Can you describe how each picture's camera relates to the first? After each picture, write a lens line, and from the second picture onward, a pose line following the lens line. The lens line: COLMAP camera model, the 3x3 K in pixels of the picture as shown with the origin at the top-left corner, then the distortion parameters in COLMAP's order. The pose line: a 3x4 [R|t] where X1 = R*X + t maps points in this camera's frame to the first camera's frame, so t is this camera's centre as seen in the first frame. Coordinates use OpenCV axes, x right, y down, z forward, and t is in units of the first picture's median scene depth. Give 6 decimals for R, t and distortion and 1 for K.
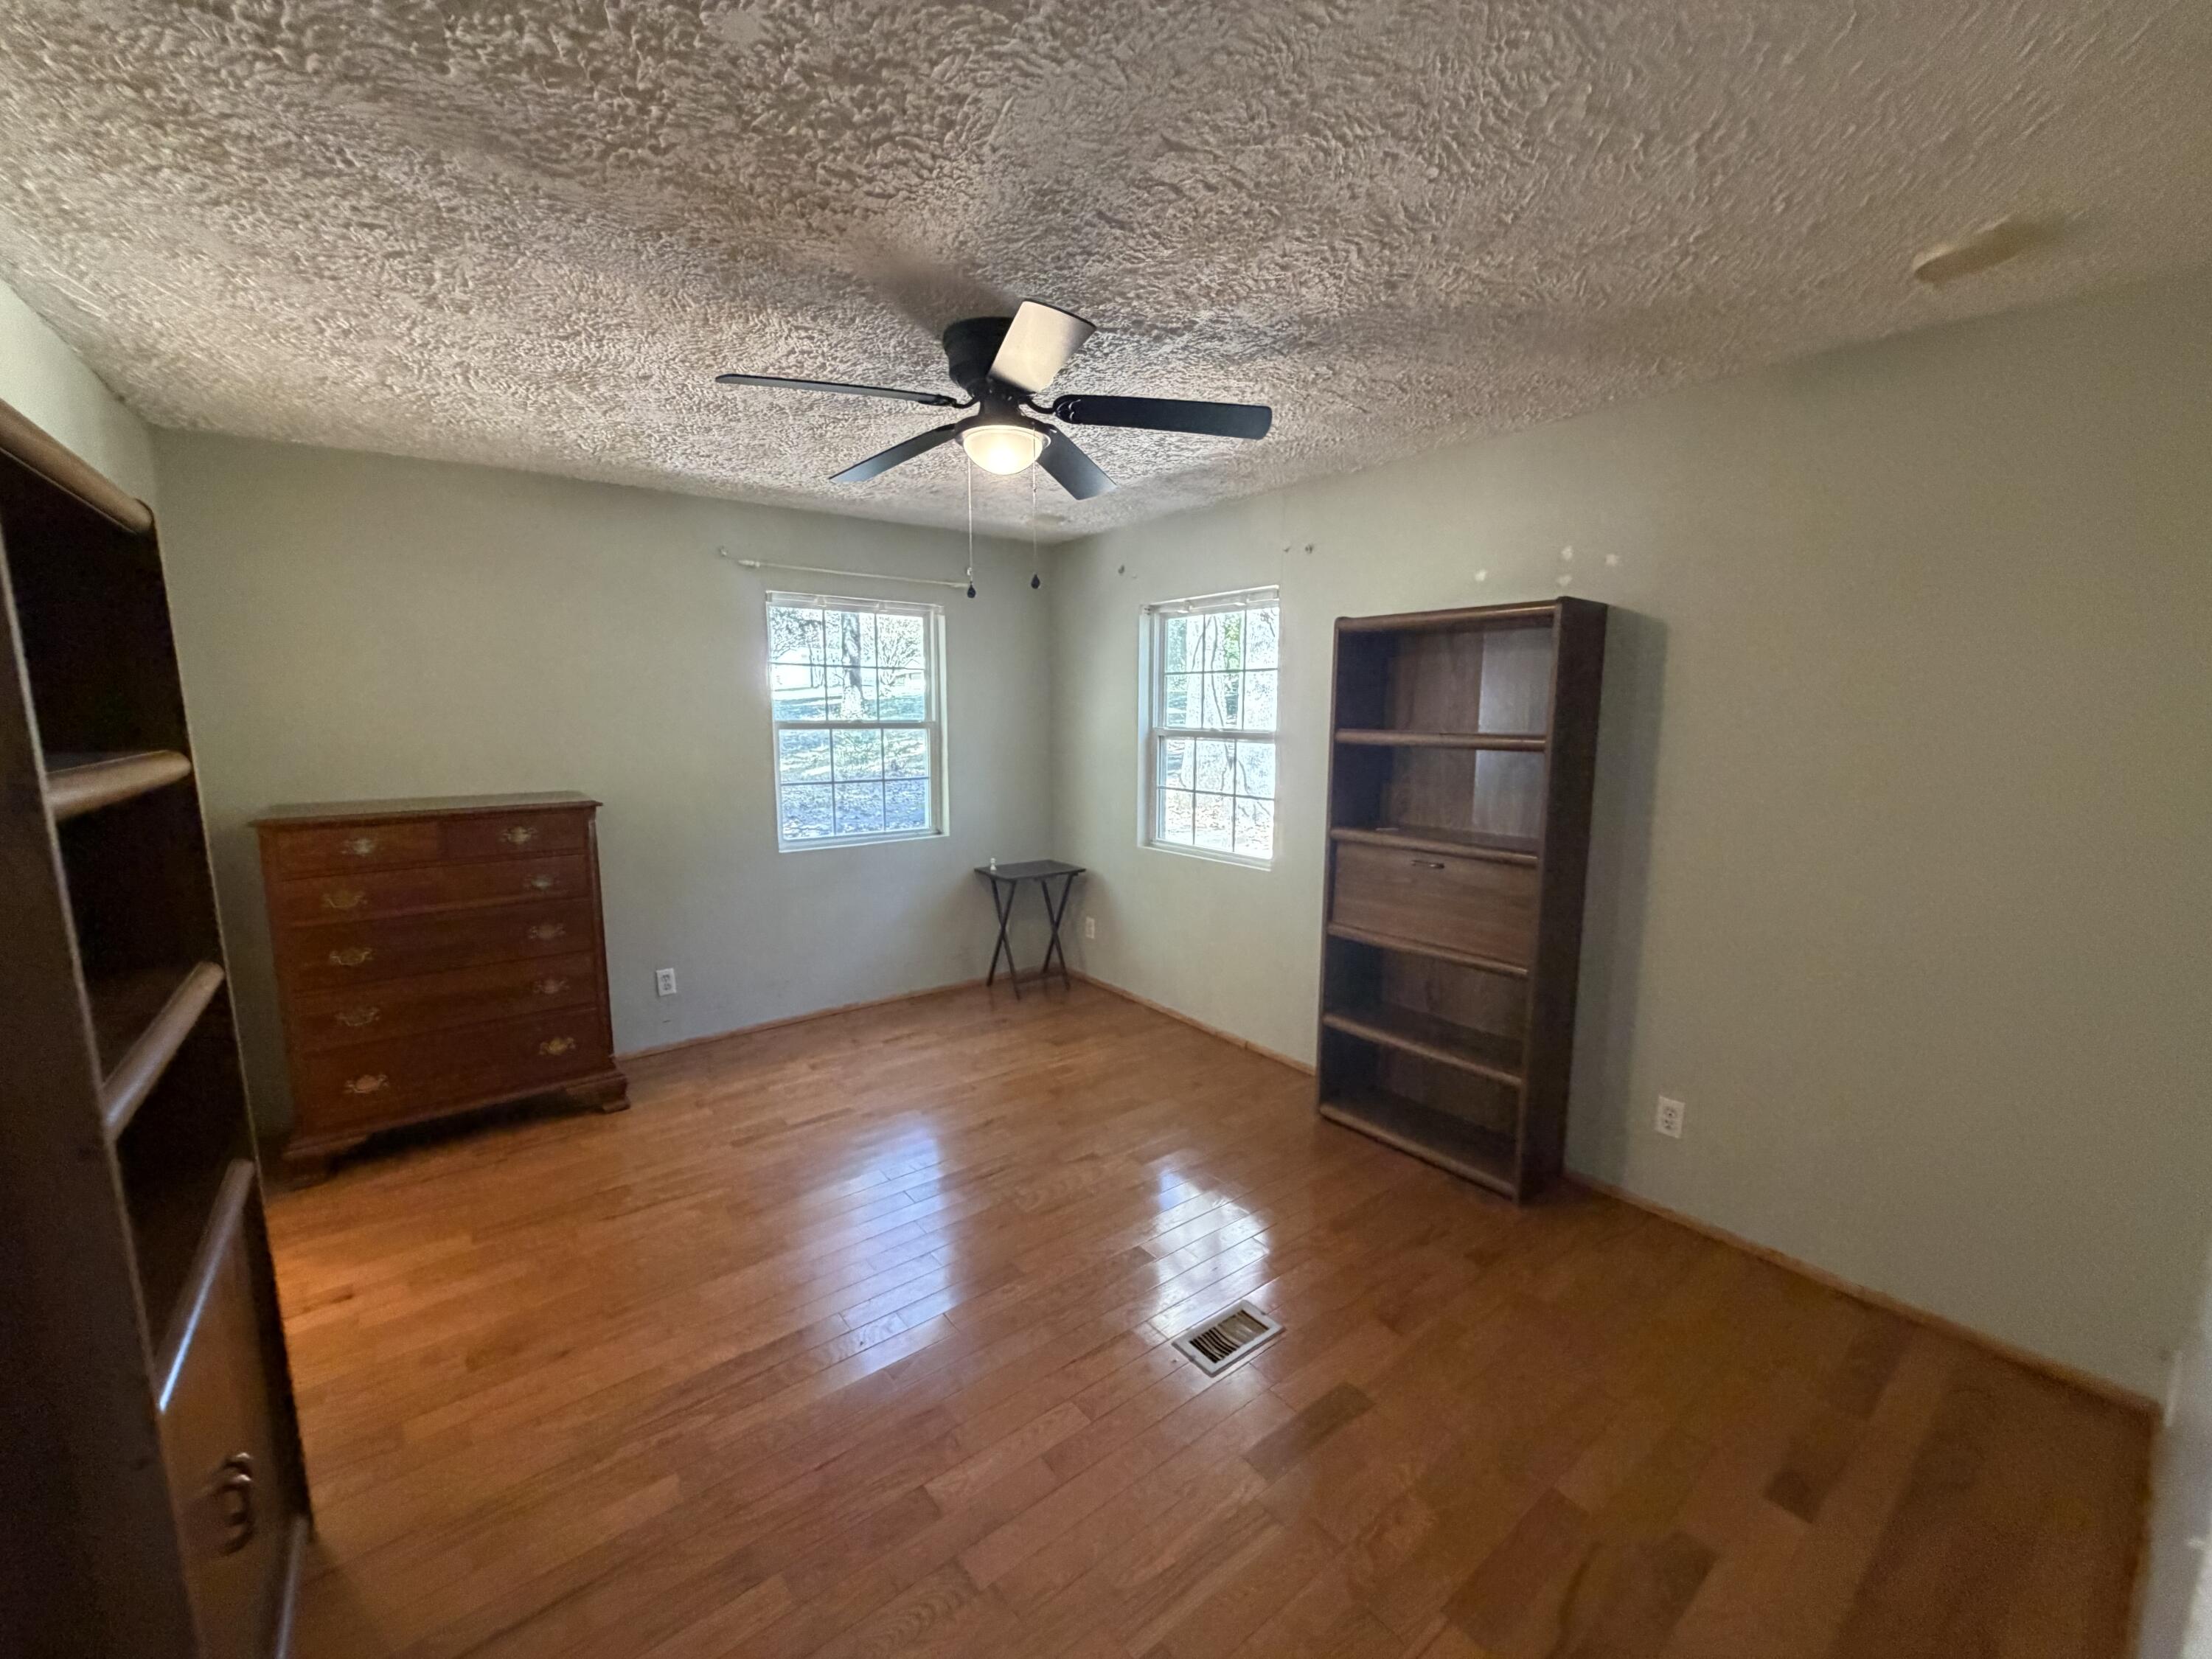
lens RADIAL K [[880.2, 0, 1100.8], [0, 880.2, 834.3], [0, 0, 1]] dist [-0.001900, 0.000322]
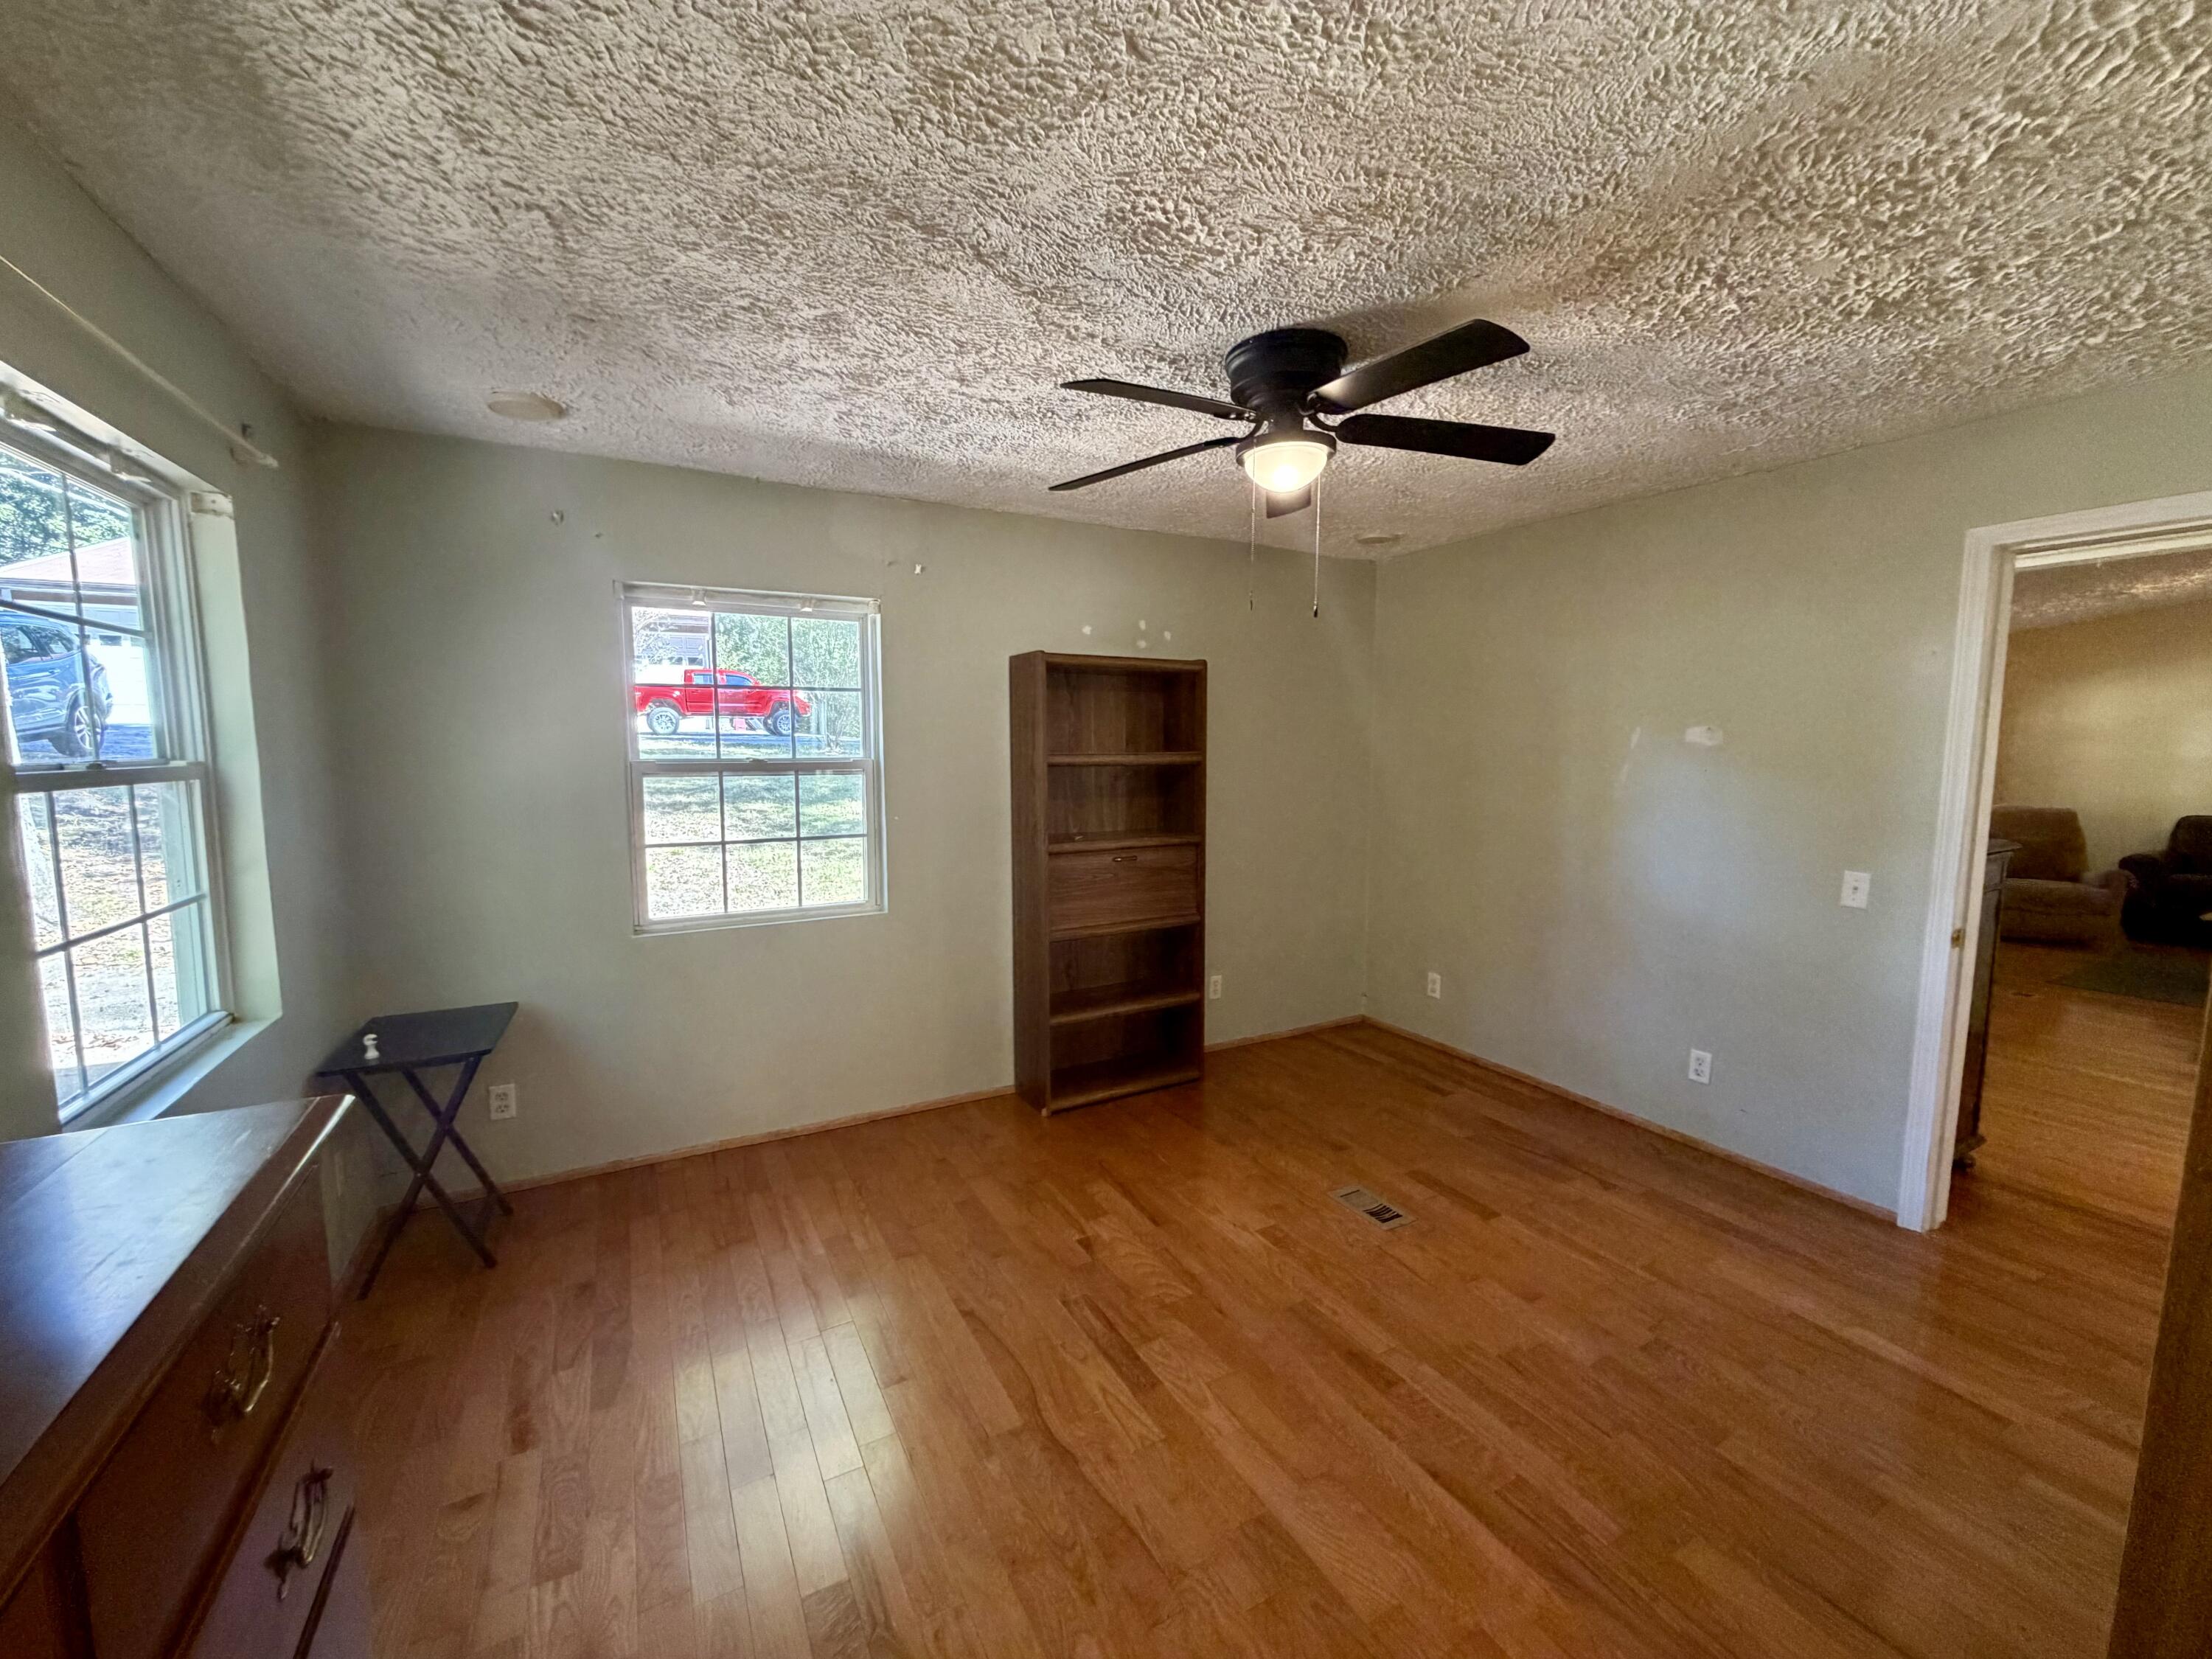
lens RADIAL K [[880.2, 0, 1098.8], [0, 880.2, 829.7], [0, 0, 1]] dist [-0.001900, 0.000322]
pose [[0.175374, -0.102399, 0.979162, -0.772940], [0.139955, 0.987068, 0.078159, -0.098511], [-0.974503, 0.123332, 0.187438, 0.721077]]
